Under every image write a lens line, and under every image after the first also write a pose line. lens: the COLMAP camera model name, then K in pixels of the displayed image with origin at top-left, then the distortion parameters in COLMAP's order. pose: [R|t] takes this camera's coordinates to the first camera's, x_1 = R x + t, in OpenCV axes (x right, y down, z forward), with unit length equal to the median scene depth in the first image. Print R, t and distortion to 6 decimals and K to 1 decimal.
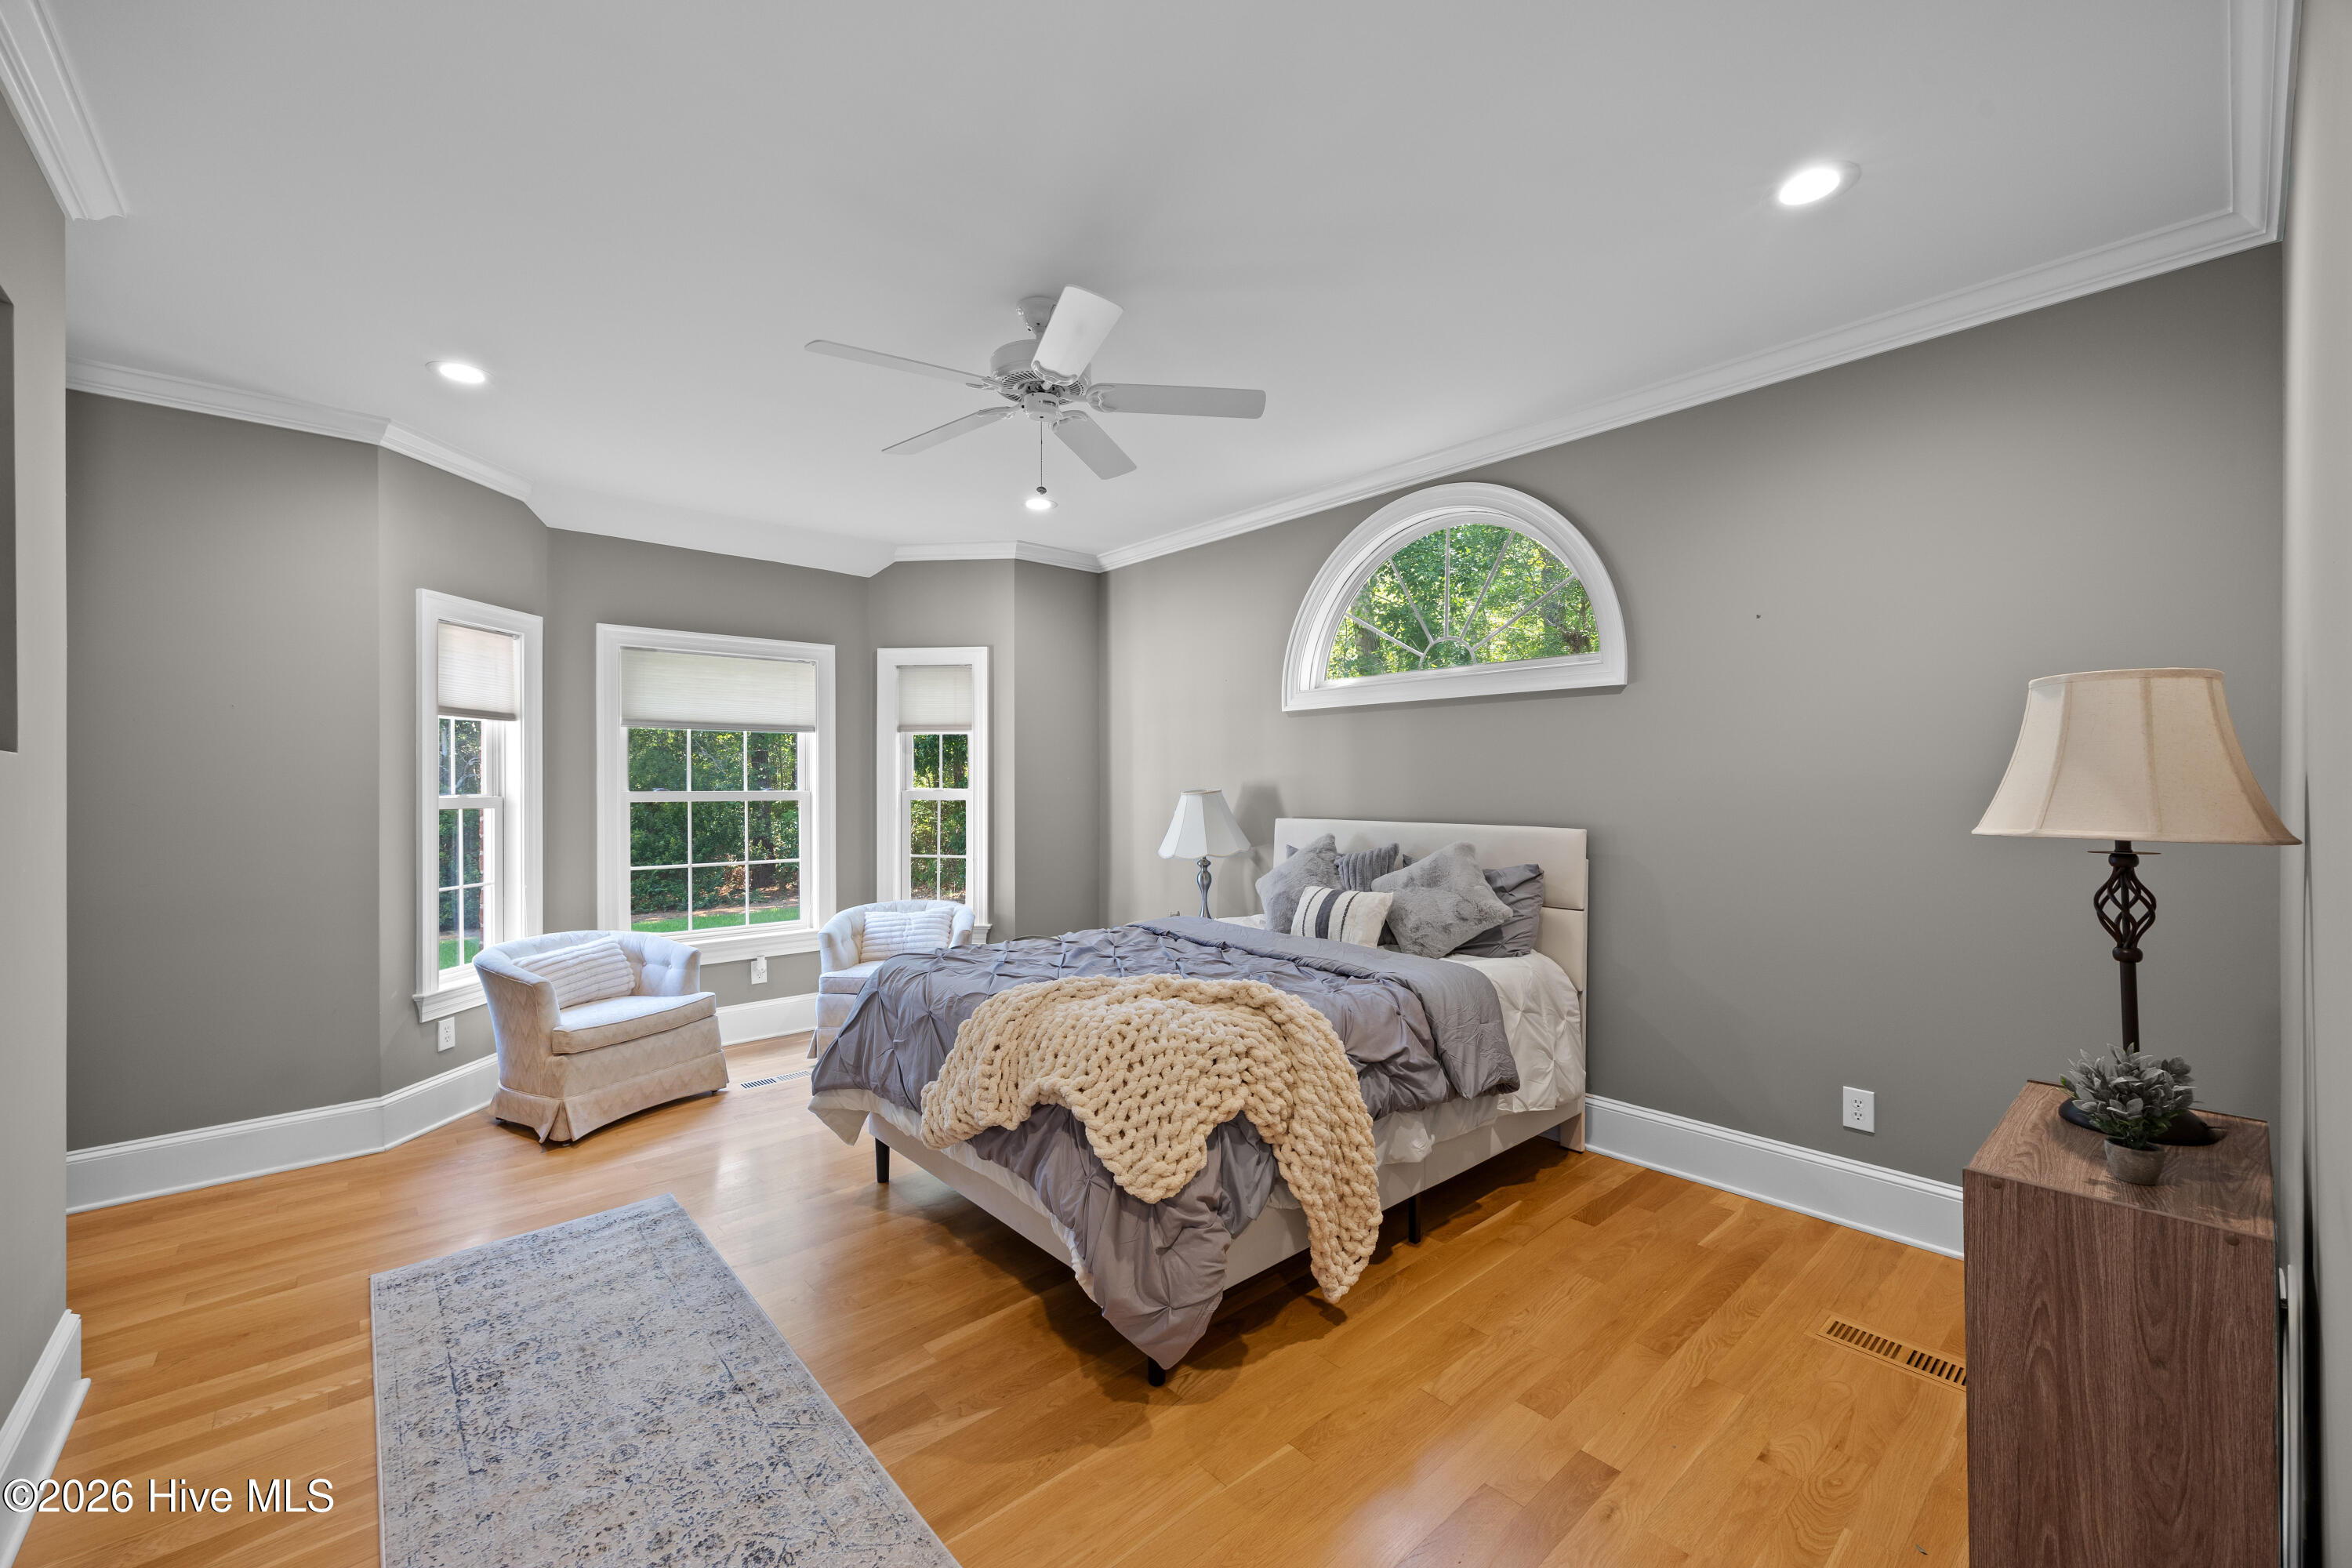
lens RADIAL K [[932.8, 0, 1188.7], [0, 932.8, 779.7], [0, 0, 1]] dist [-0.003915, -0.000595]
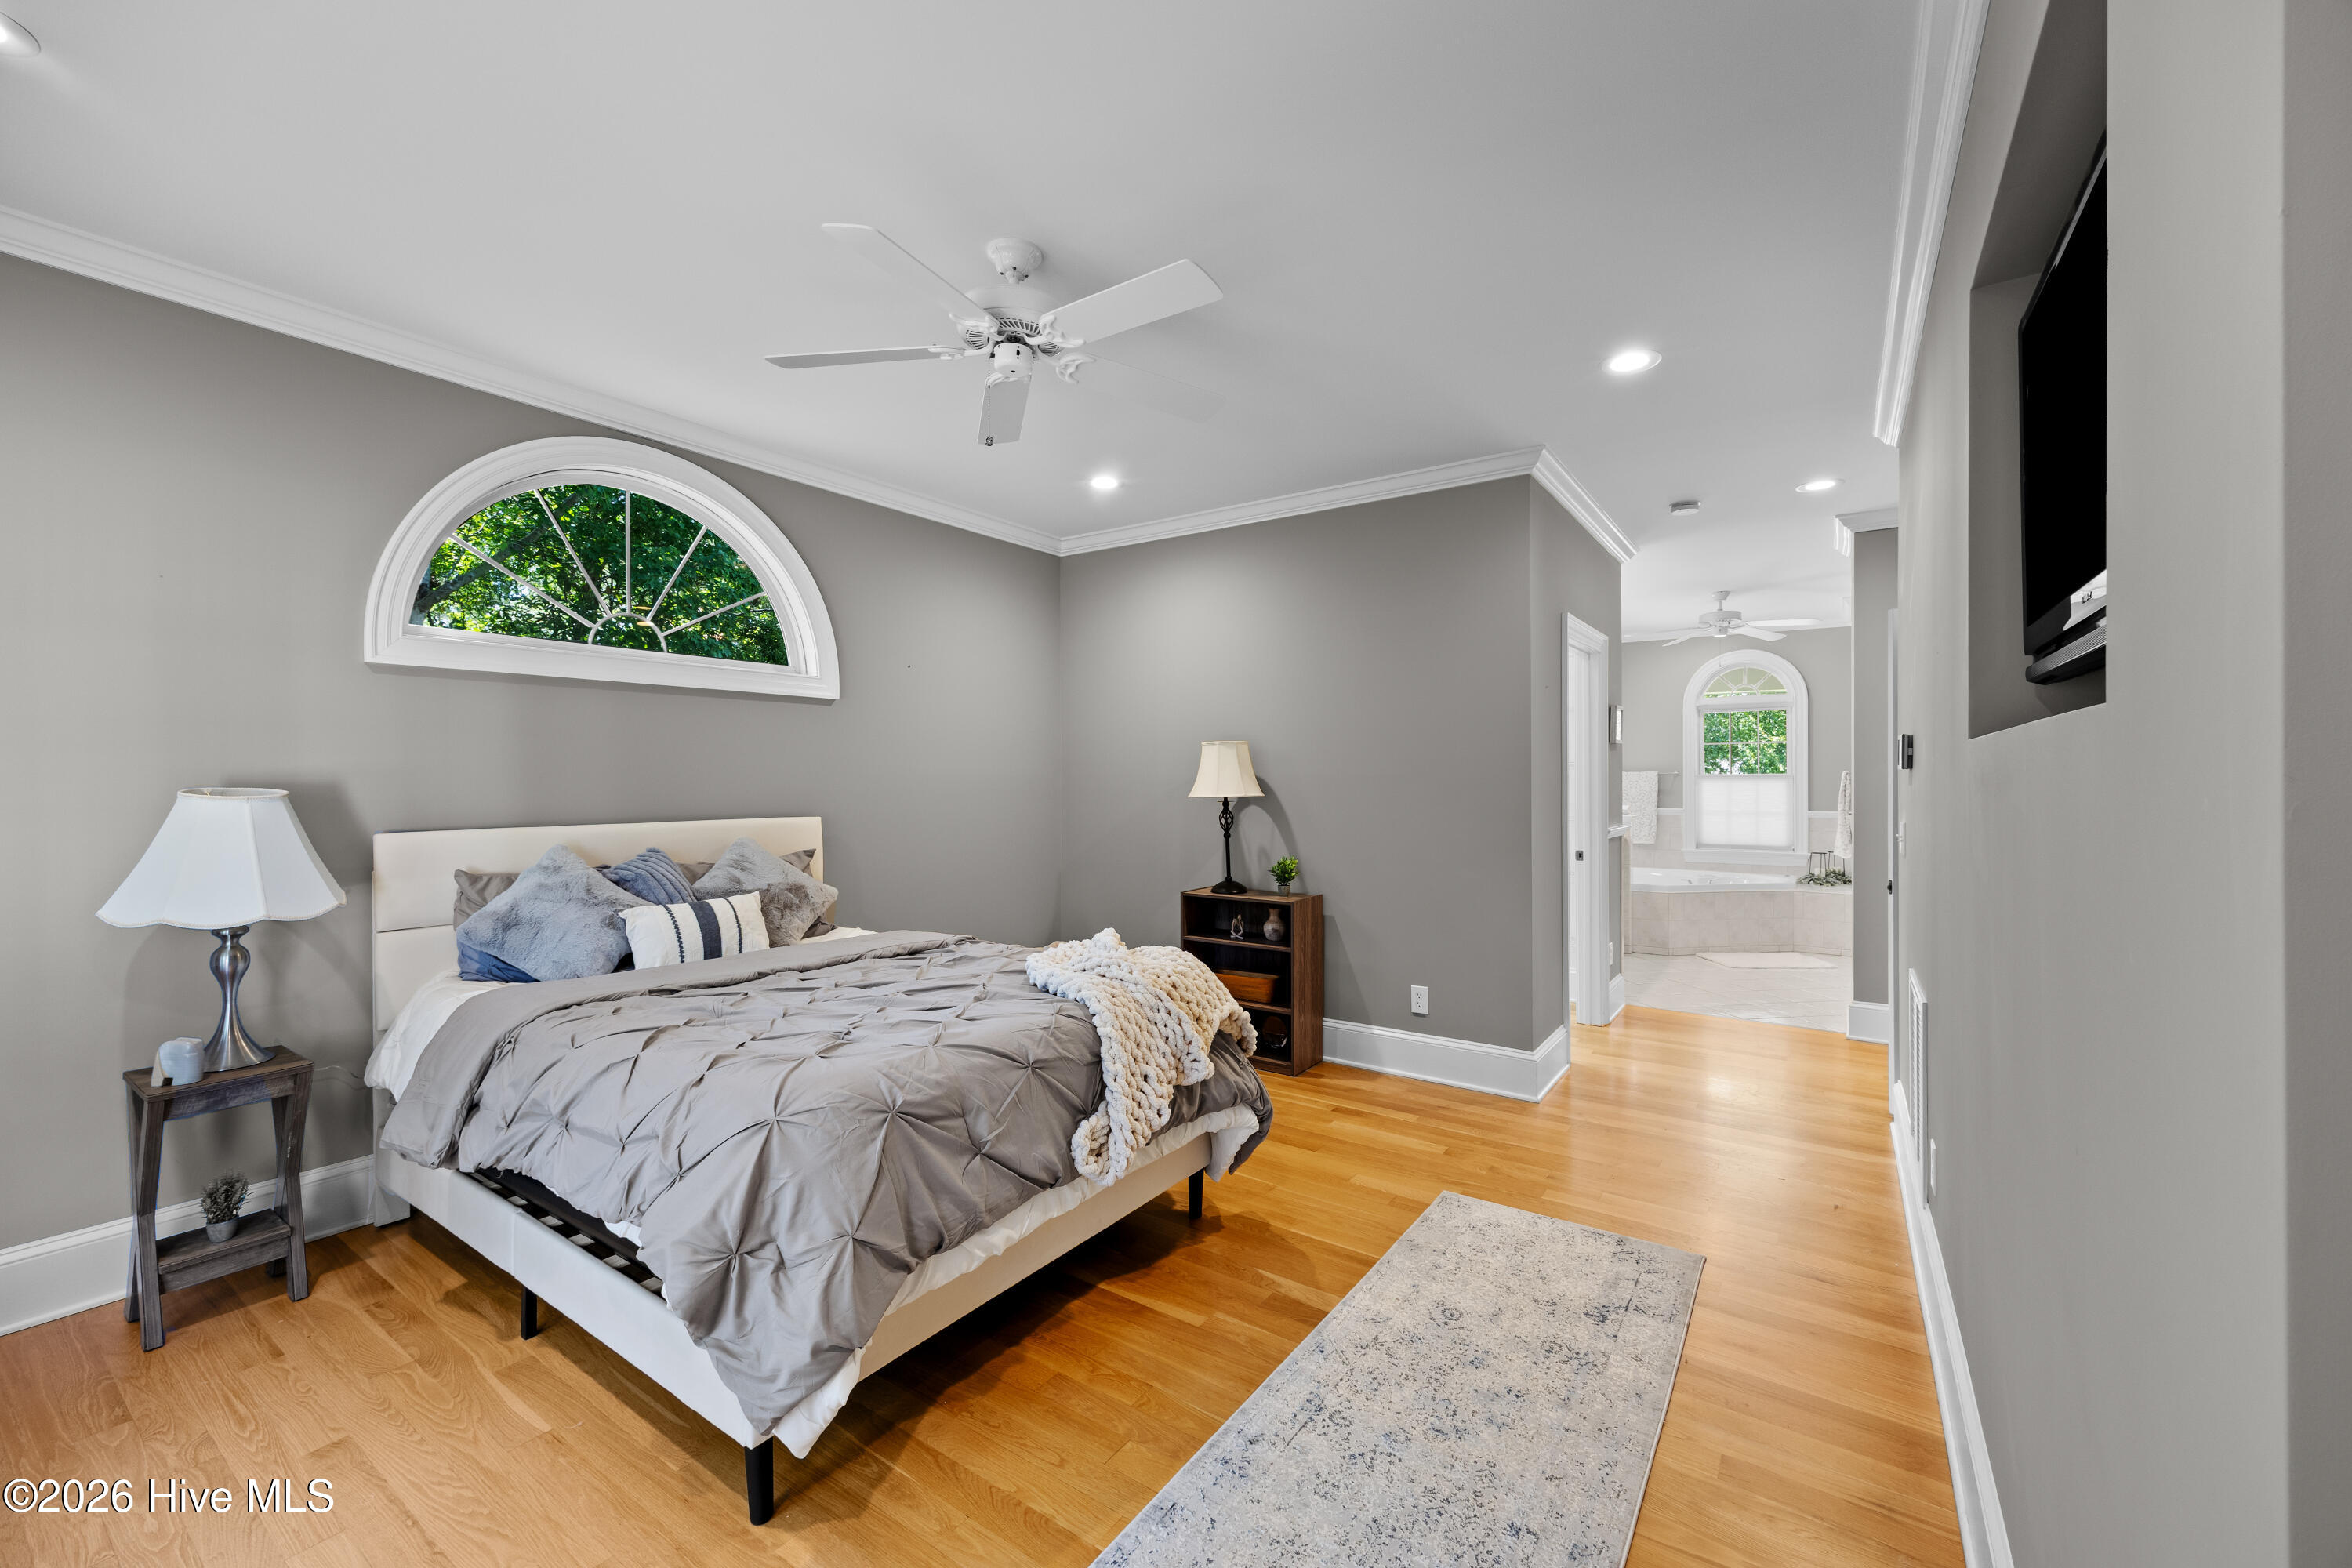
lens RADIAL K [[932.8, 0, 1188.7], [0, 932.8, 779.7], [0, 0, 1]] dist [-0.003915, -0.000595]
pose [[-0.232912, 0.005819, 0.972480, -0.770521], [0.002842, 0.999982, -0.005303, 0.010895], [-0.972494, 0.001528, -0.232925, 0.753351]]
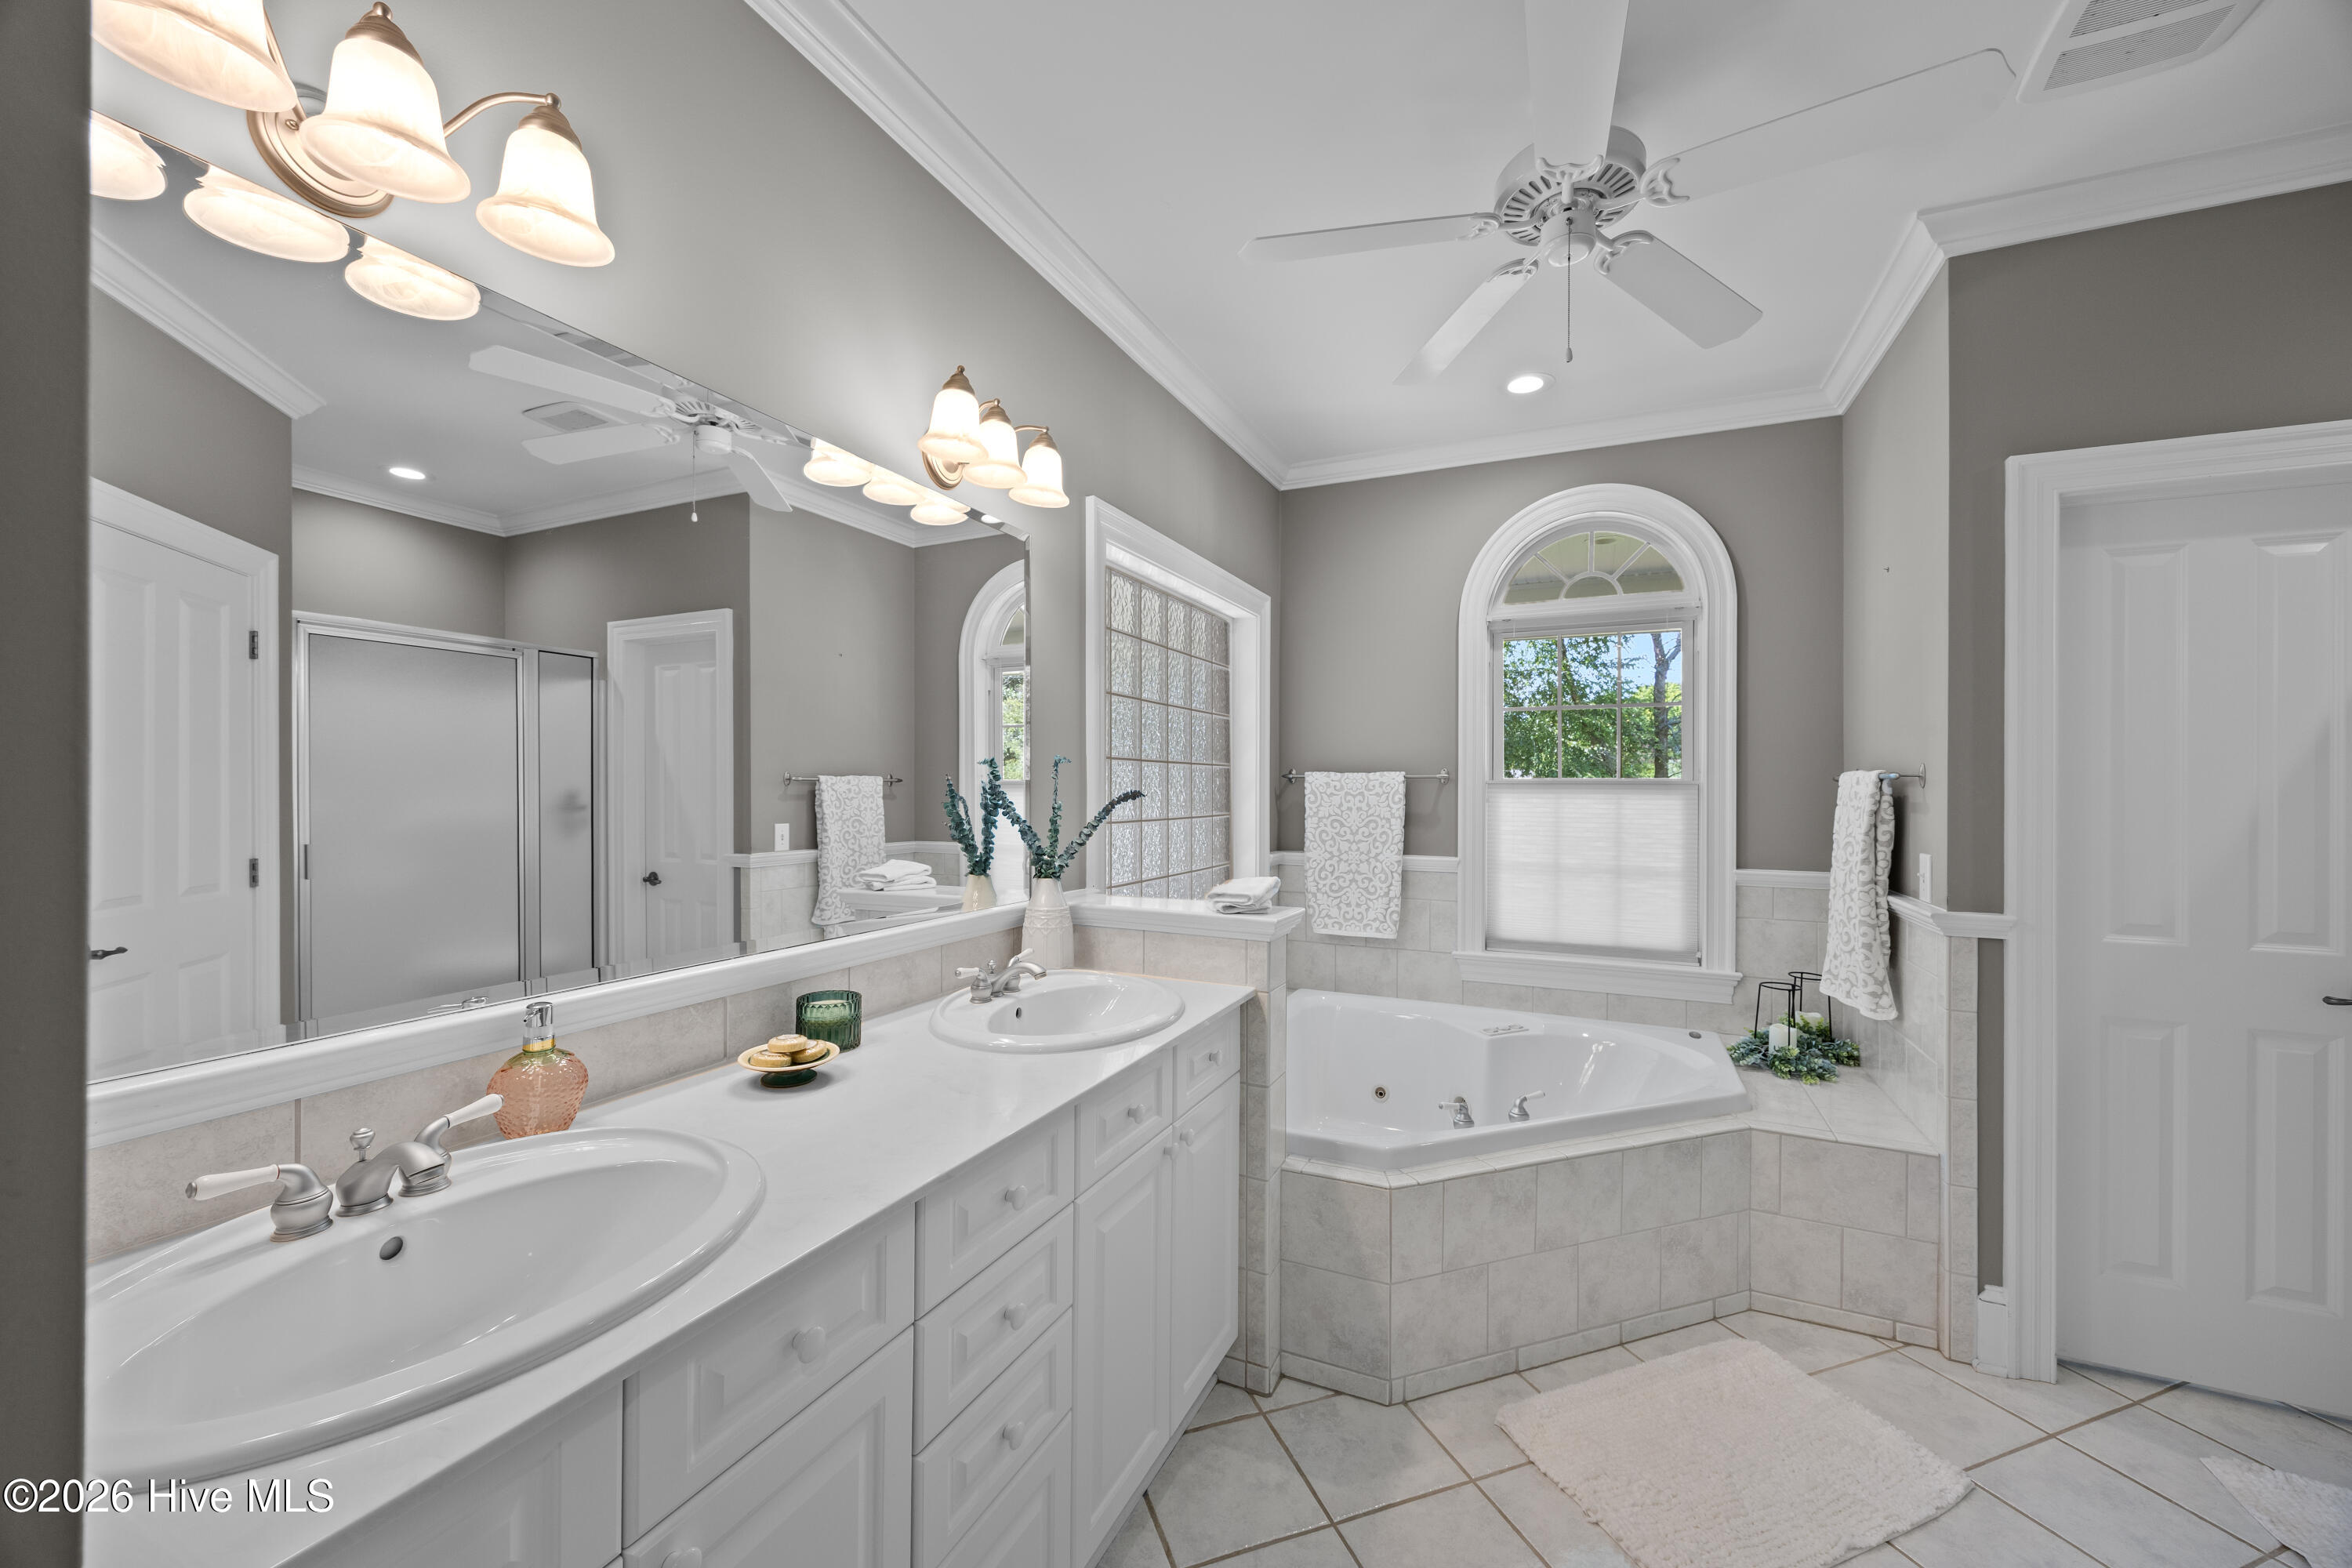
lens RADIAL K [[895.2, 0, 1178.8], [0, 895.2, 791.8], [0, 0, 1]] dist [-0.006526, -0.000032]
pose [[-0.387943, -0.005436, 0.921667, 0.411625], [0.002135, 0.999975, 0.006796, -0.004863], [-0.921681, 0.004604, -0.387922, -0.319221]]
